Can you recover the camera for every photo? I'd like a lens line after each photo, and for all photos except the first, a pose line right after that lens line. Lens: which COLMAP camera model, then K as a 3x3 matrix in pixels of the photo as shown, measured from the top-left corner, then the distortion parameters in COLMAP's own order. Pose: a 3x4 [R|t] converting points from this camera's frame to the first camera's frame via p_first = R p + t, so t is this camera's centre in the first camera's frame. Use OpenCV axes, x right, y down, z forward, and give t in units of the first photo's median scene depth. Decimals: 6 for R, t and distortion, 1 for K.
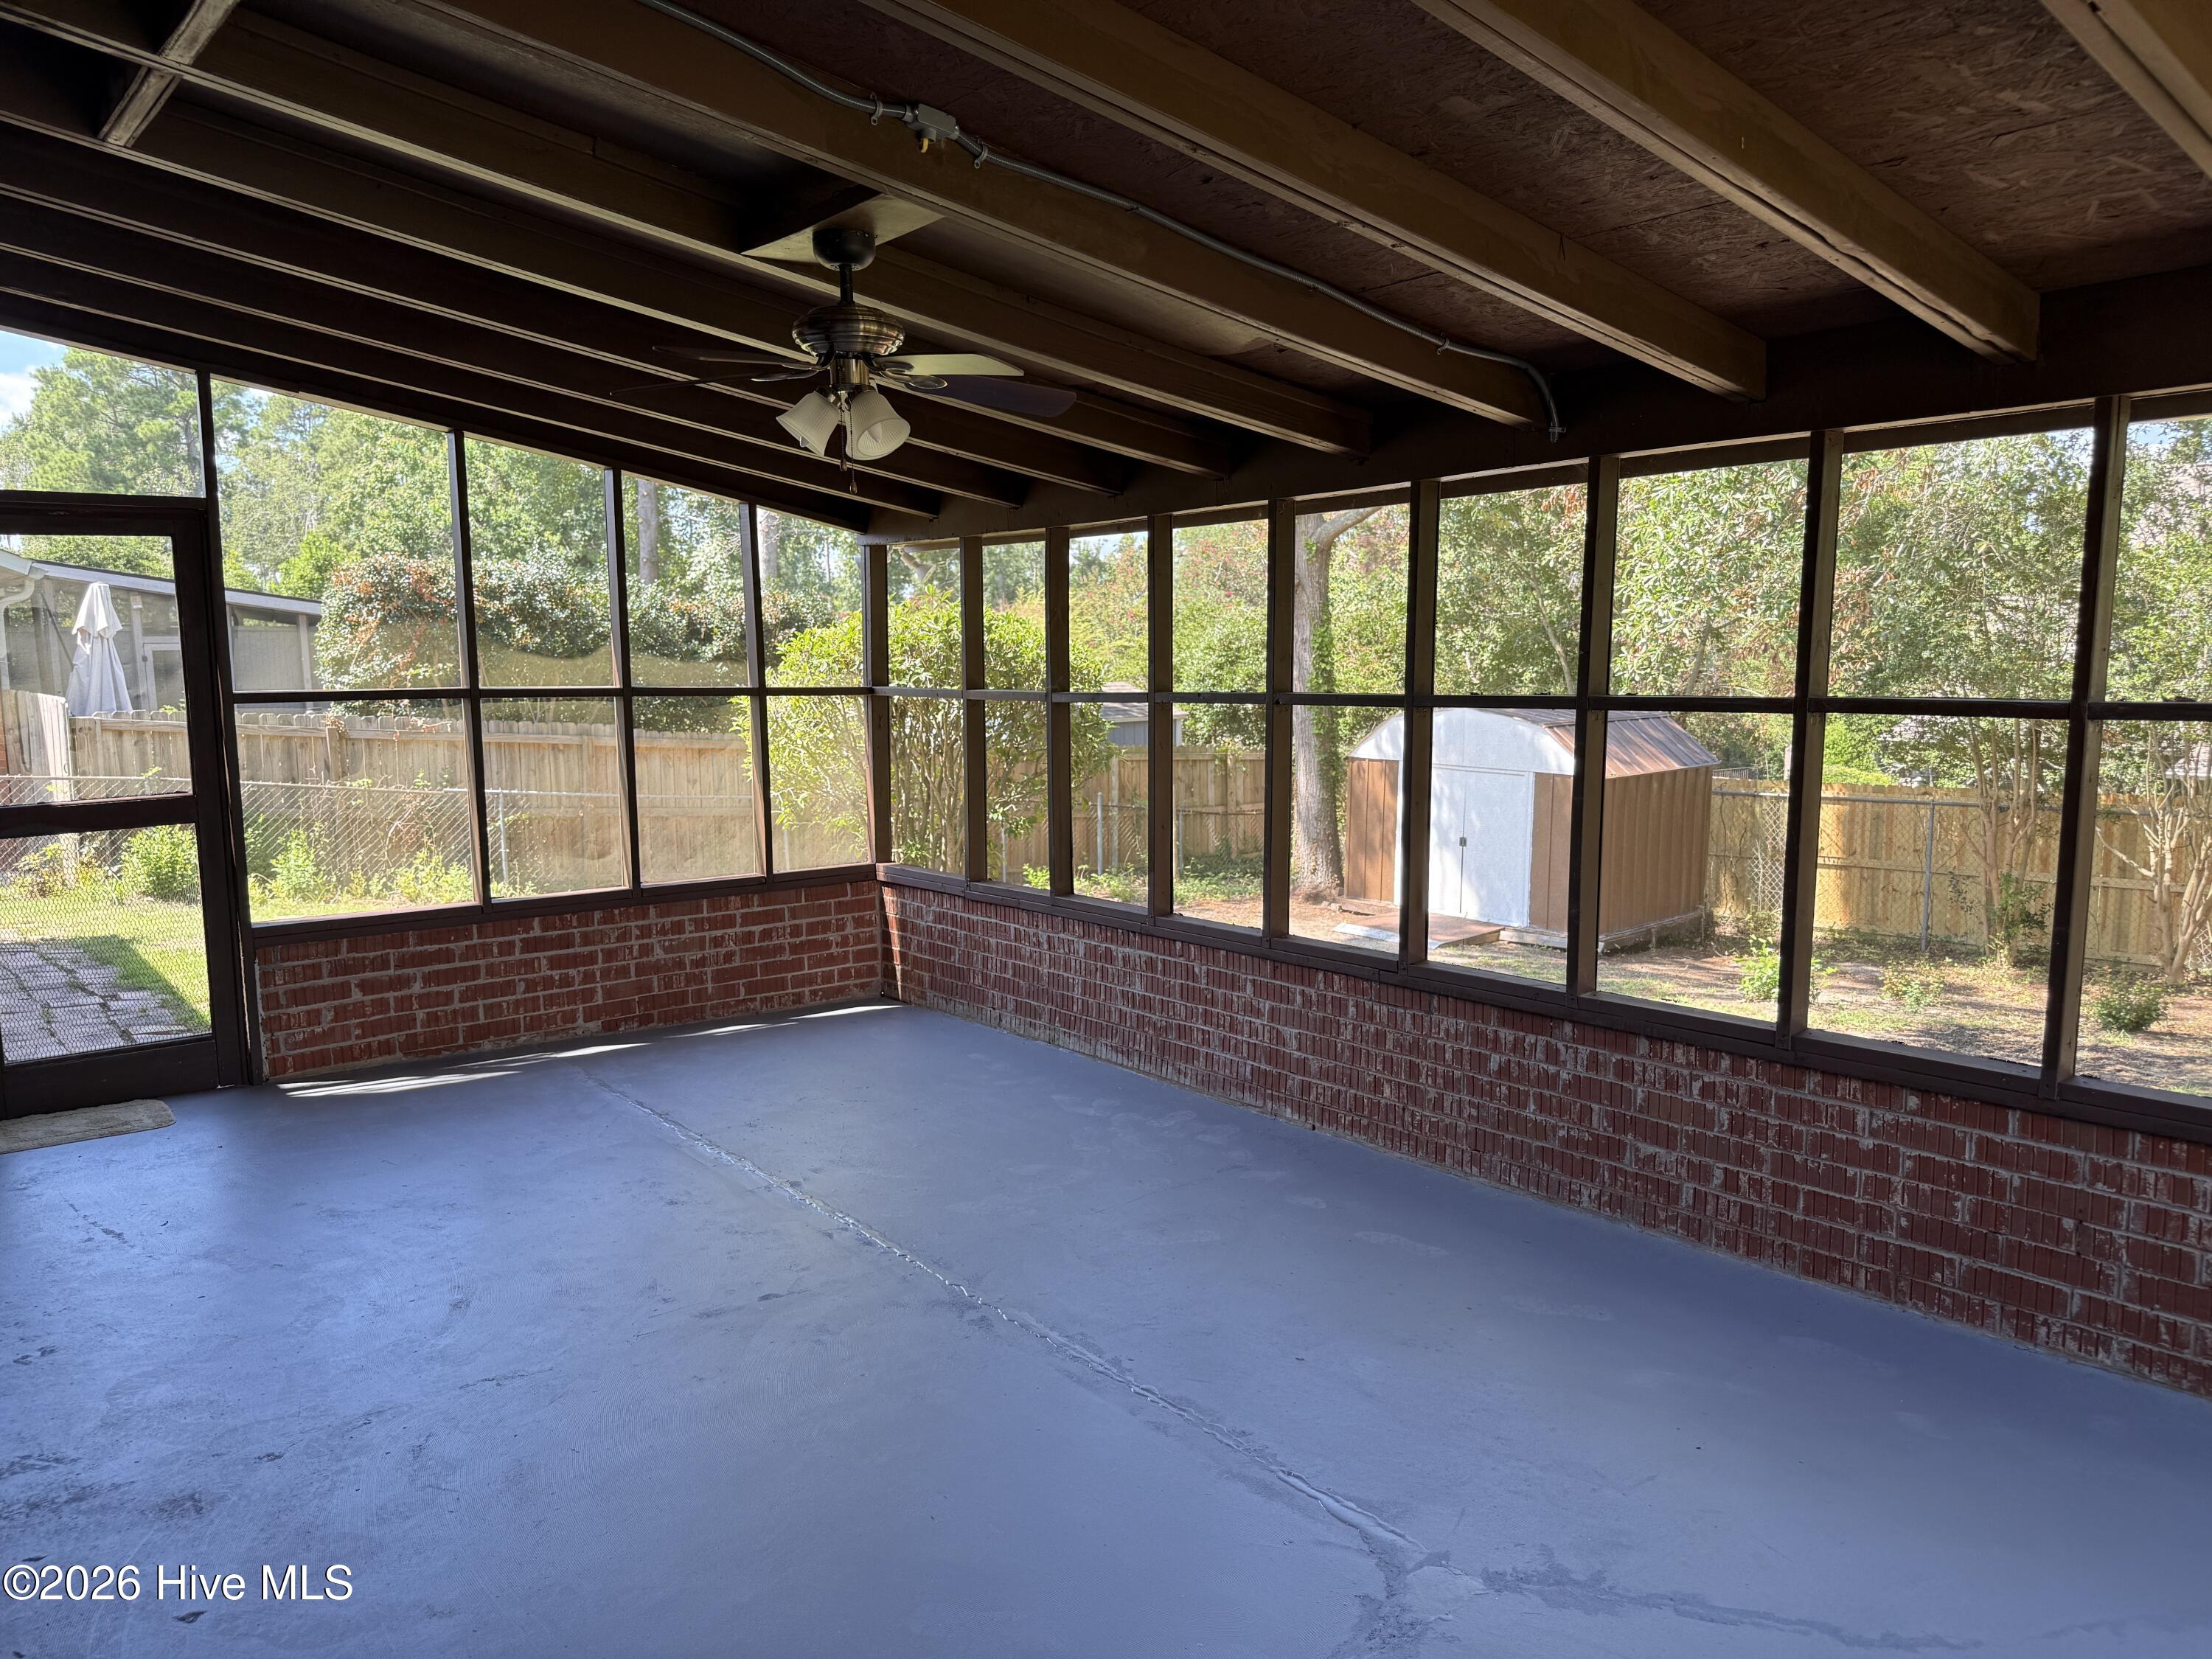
lens RADIAL K [[1549.8, 0, 1109.0], [0, 1549.8, 828.9], [0, 0, 1]] dist [0.037462, -0.053594]
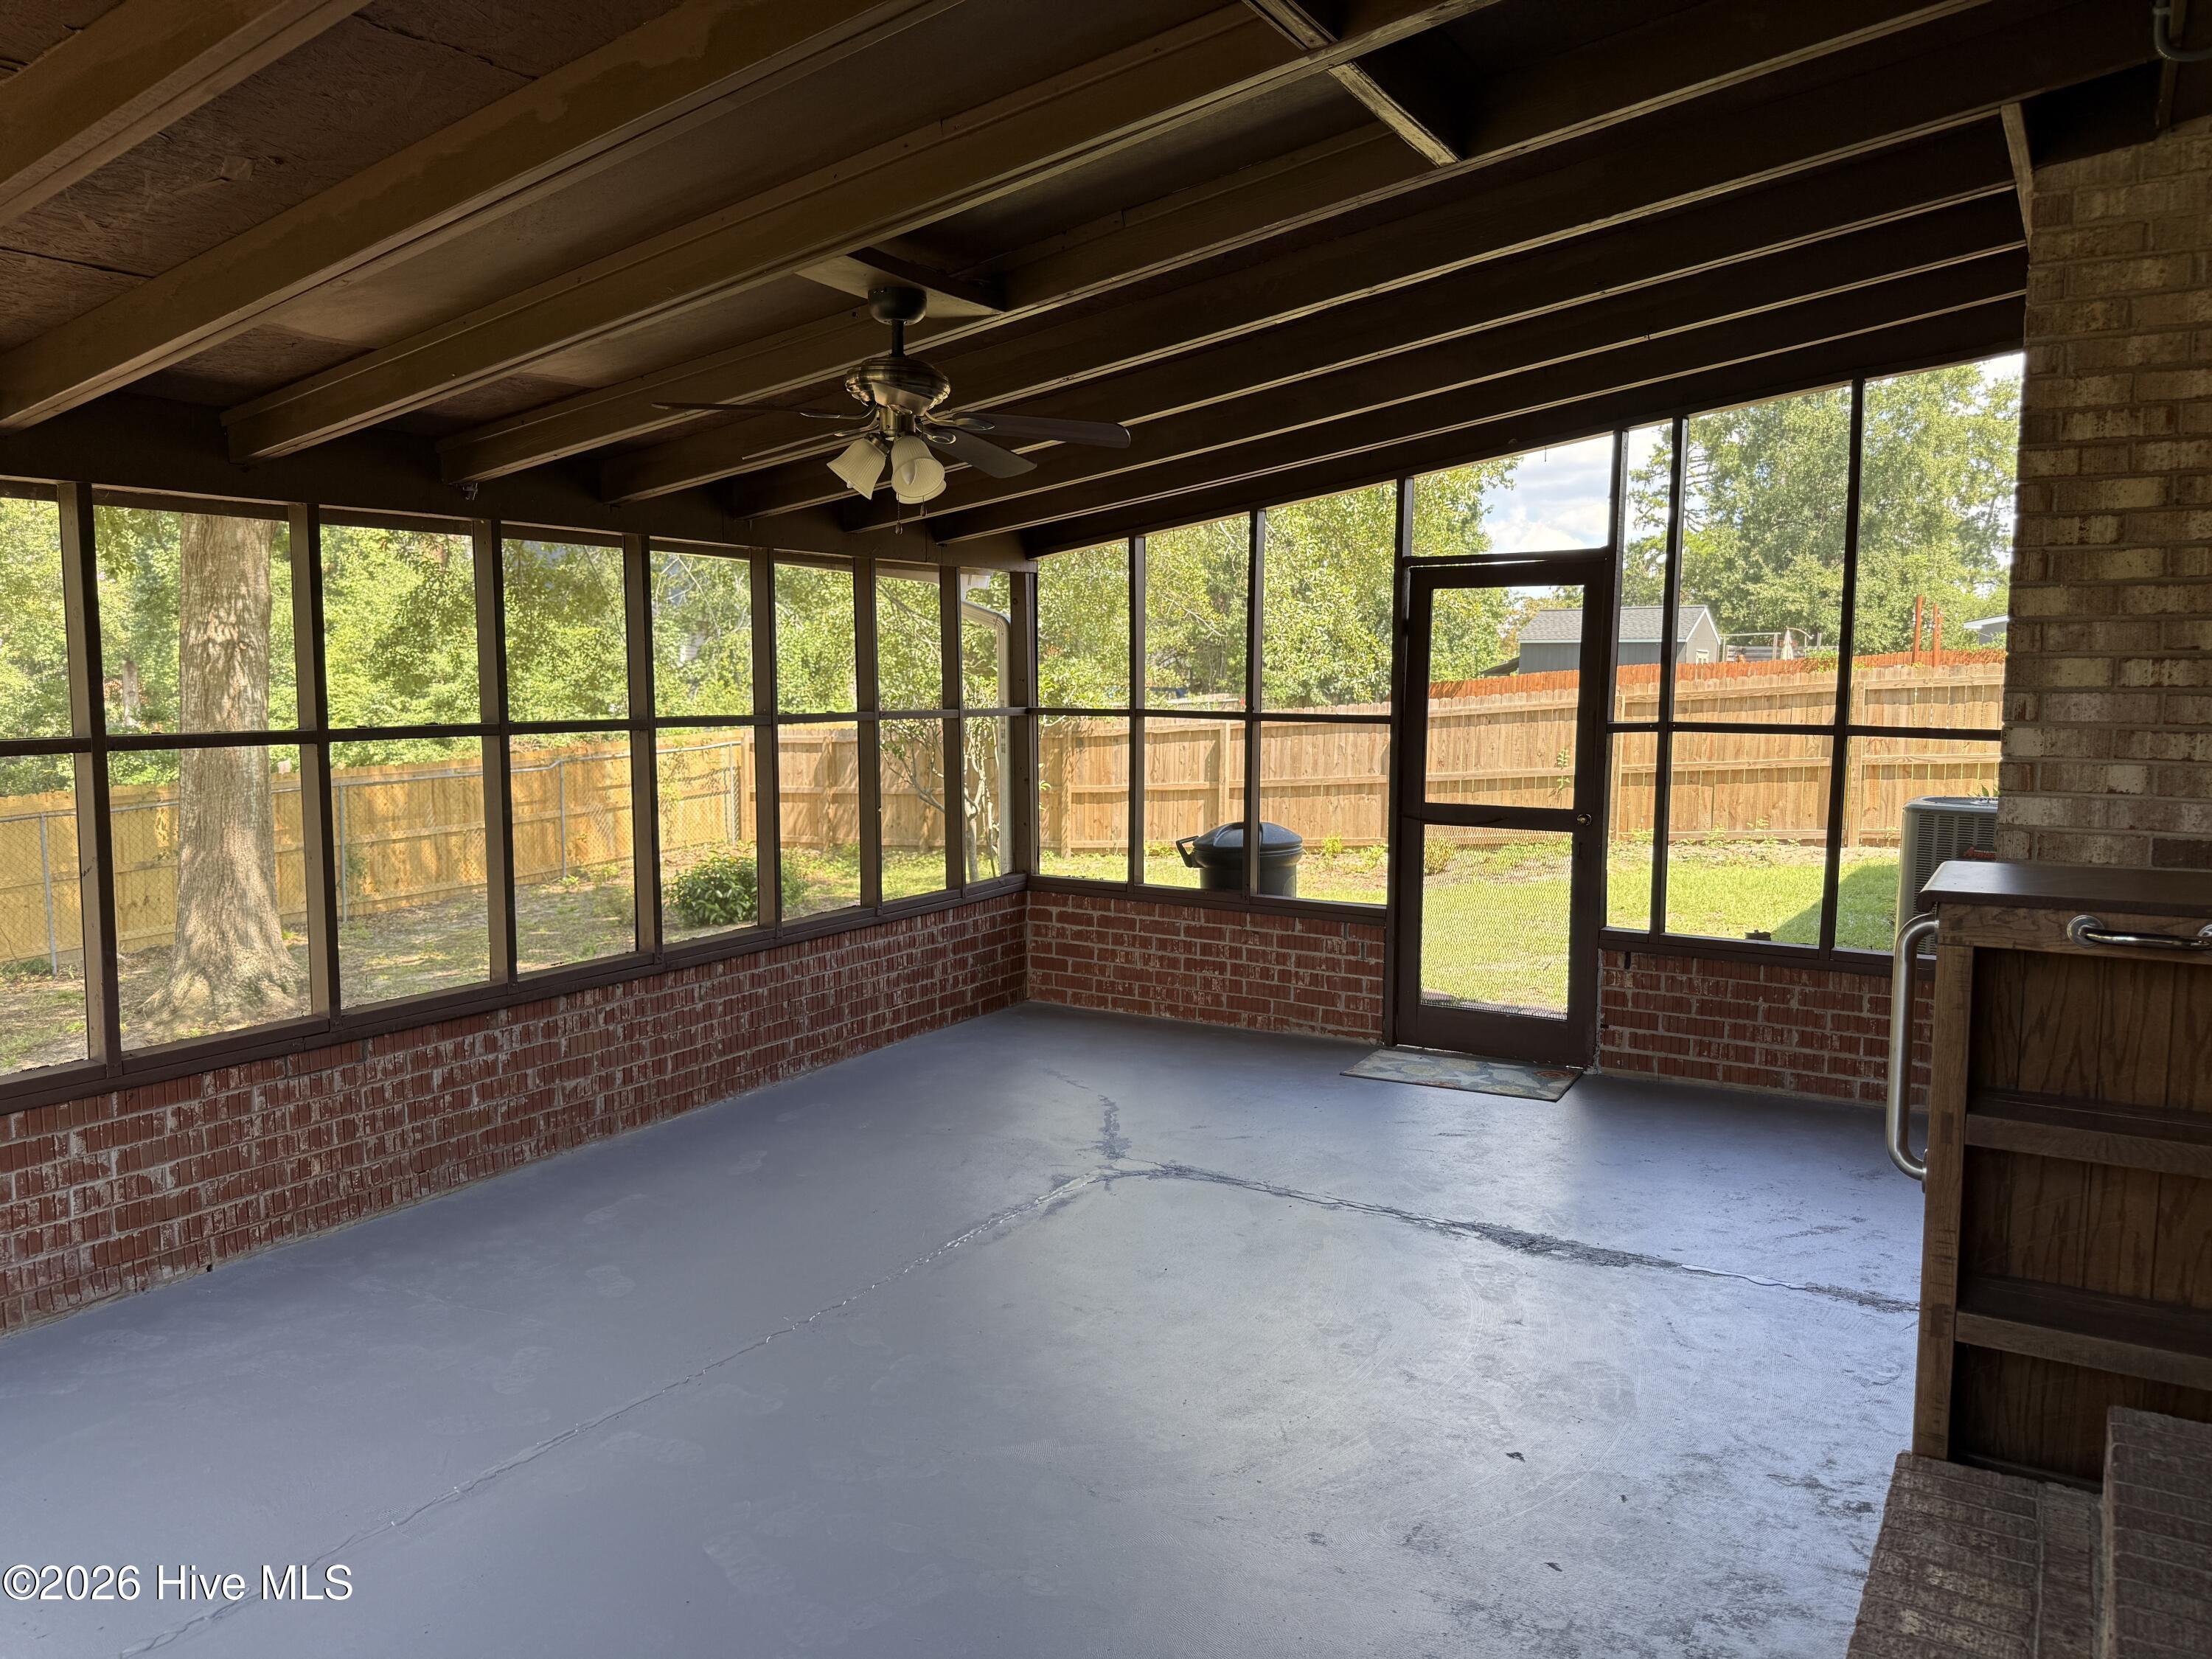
lens RADIAL K [[1549.8, 0, 1046.0], [0, 1549.8, 833.7], [0, 0, 1]] dist [0.037462, -0.053594]
pose [[-0.300839, -0.077917, 0.950487, -0.923669], [0.120598, 0.985548, 0.118962, -0.093491], [-0.946019, 0.150415, -0.287094, 0.952827]]
